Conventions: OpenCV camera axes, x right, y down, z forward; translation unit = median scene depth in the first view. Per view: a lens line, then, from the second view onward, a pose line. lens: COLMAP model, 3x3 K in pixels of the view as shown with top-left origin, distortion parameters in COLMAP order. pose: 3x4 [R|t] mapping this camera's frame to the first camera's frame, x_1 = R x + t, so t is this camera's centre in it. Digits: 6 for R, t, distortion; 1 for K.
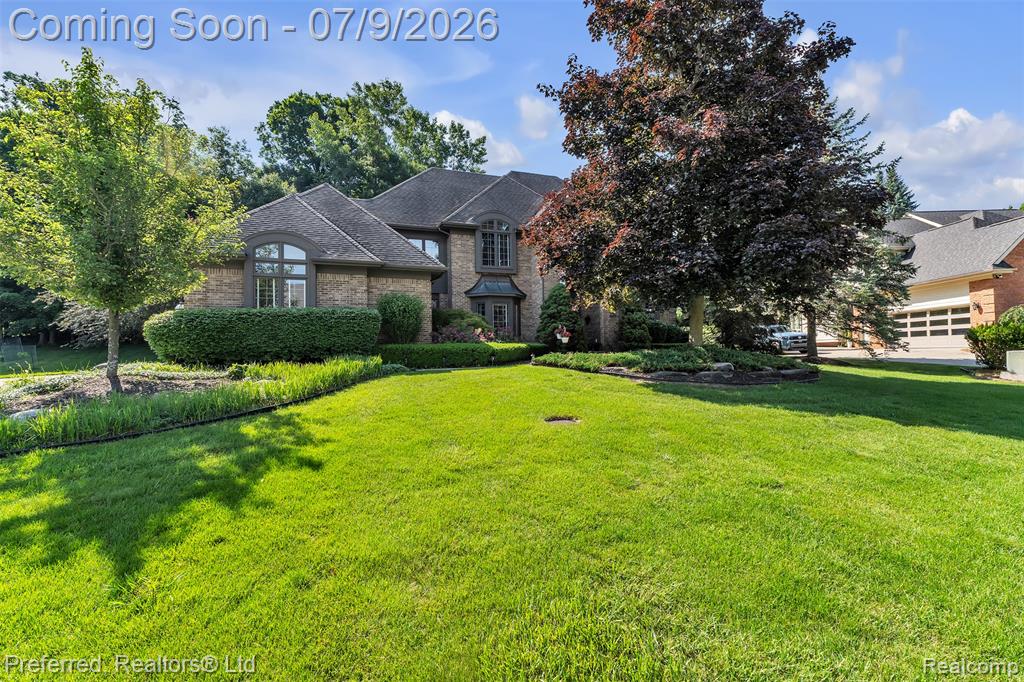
lens RADIAL K [[438.9, 0, 510.1], [0, 438.9, 335.3], [0, 0, 1]] dist [0.004063, 0.001042]
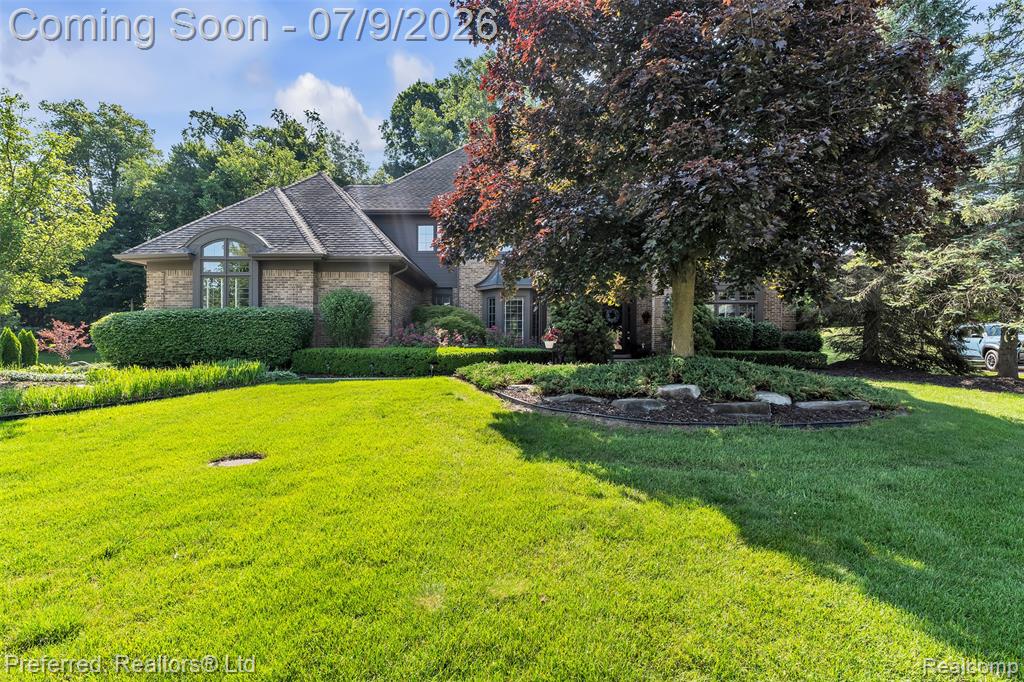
lens RADIAL K [[494.8, 0, 513.0], [0, 494.8, 351.7], [0, 0, 1]] dist [0.000888, 0.000778]
pose [[0.929334, 0.015357, -0.368921, 0.425846], [-0.003806, 0.999480, 0.032020, -0.004262], [0.369220, -0.028353, 0.928909, 0.213206]]
